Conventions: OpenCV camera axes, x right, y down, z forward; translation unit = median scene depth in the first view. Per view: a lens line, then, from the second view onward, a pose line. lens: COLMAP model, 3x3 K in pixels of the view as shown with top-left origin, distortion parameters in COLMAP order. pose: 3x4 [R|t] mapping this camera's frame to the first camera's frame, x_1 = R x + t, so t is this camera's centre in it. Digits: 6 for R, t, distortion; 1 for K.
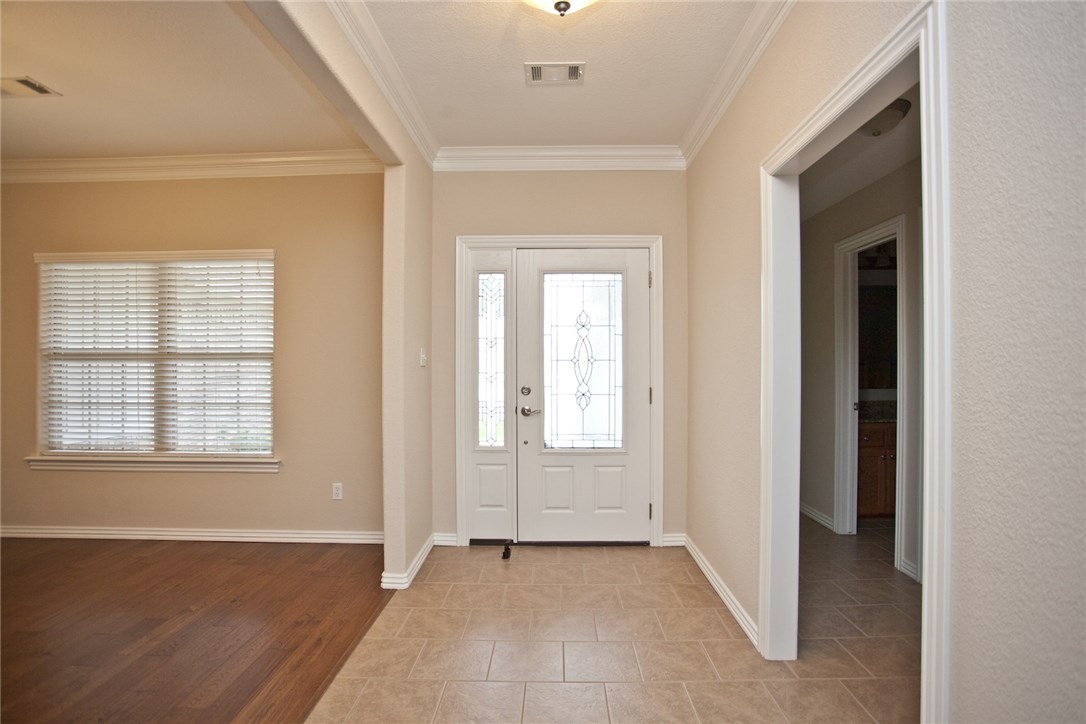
lens RADIAL K [[533.9, 0, 543.0], [0, 533.9, 362.0], [0, 0, 1]] dist [-0.084075, 0.034965]
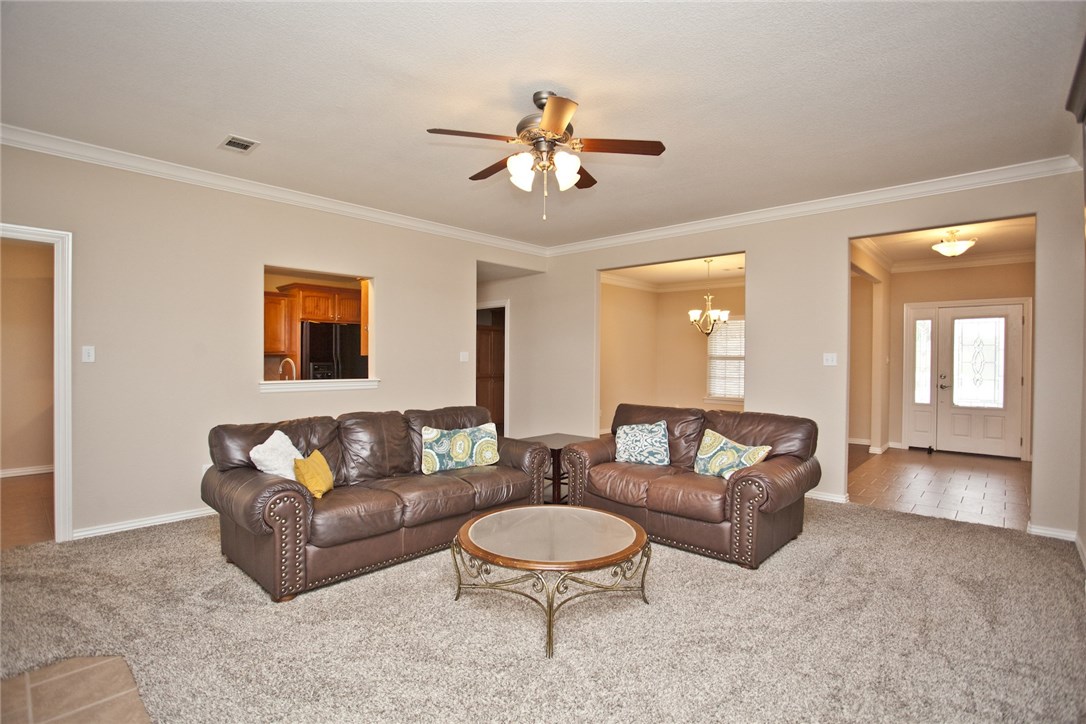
lens RADIAL K [[523.6, 0, 543.0], [0, 523.6, 362.0], [0, 0, 1]] dist [-0.070386, 0.028860]
pose [[0.740238, 0.012019, -0.672238, 0.139274], [-0.009483, 0.999927, 0.007437, -0.002974], [0.672278, 0.000870, 0.740298, -1.485630]]
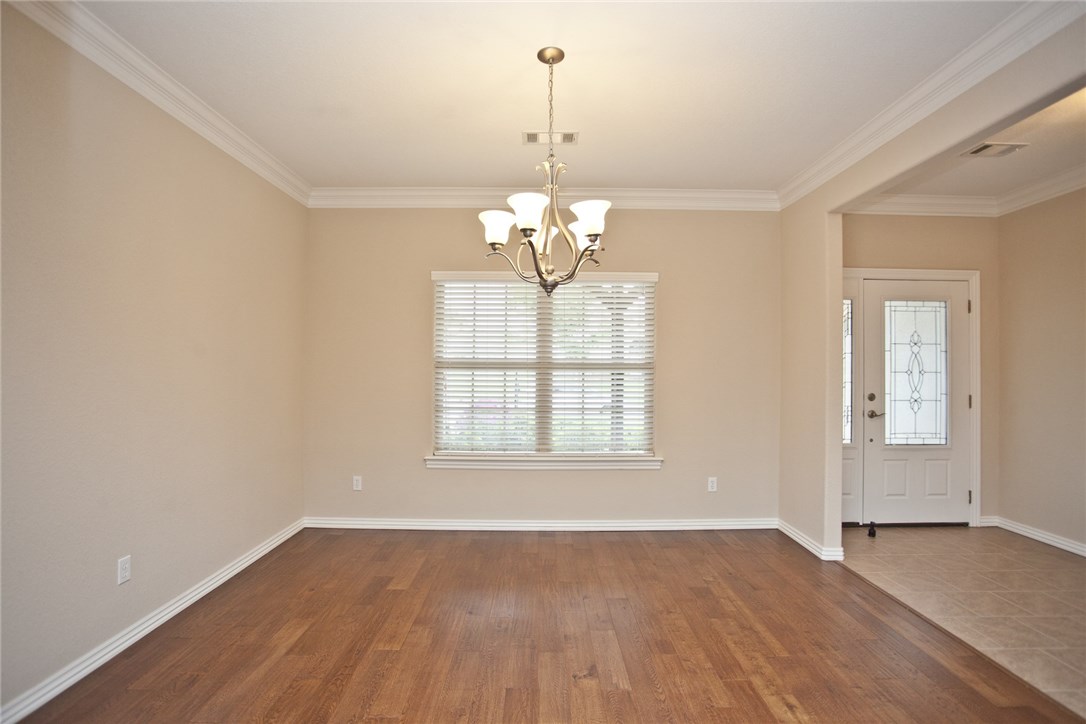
lens RADIAL K [[533.9, 0, 543.0], [0, 533.9, 362.0], [0, 0, 1]] dist [-0.084075, 0.034965]
pose [[0.999772, 0.008179, 0.019722, -0.791707], [-0.007785, 0.999771, -0.019952, 0.003699], [-0.019880, 0.019794, 0.999606, -0.154243]]
